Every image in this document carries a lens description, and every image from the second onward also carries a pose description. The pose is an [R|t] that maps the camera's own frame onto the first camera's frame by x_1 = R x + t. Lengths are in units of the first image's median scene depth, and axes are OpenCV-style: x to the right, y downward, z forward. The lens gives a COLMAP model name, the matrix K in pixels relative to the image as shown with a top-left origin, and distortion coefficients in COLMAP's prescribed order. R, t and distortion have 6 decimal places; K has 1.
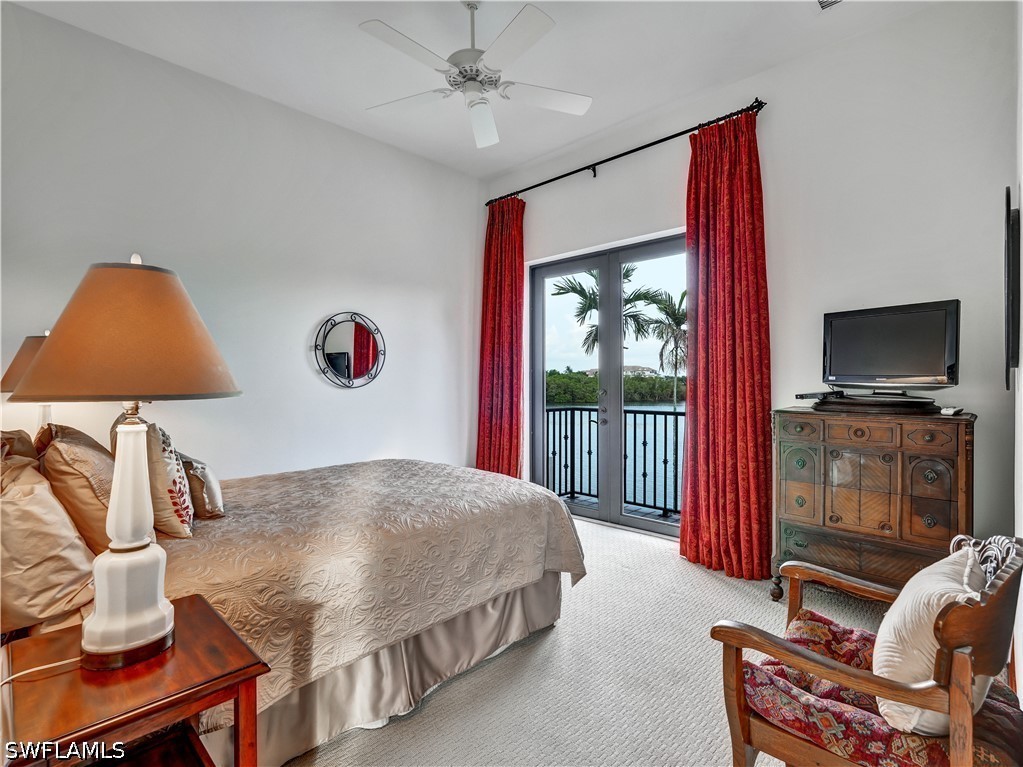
lens RADIAL K [[492.9, 0, 512.2], [0, 492.9, 381.1], [0, 0, 1]] dist [0.016316, 0.000735]
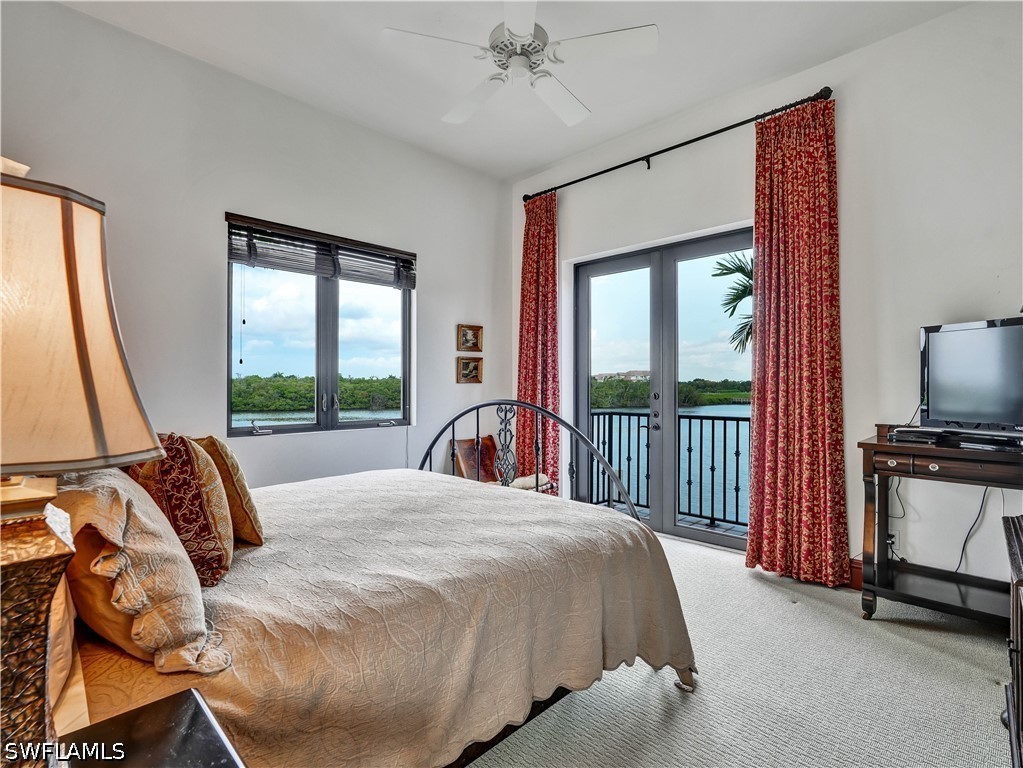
lens RADIAL K [[482.1, 0, 530.8], [0, 482.1, 377.9], [0, 0, 1]] dist [0.030148, 0.000400]
pose [[0.999453, 0.000826, 0.033070, -0.085183], [-0.000371, 0.999905, -0.013764, 0.000337], [-0.033079, 0.013744, 0.999358, 0.079835]]
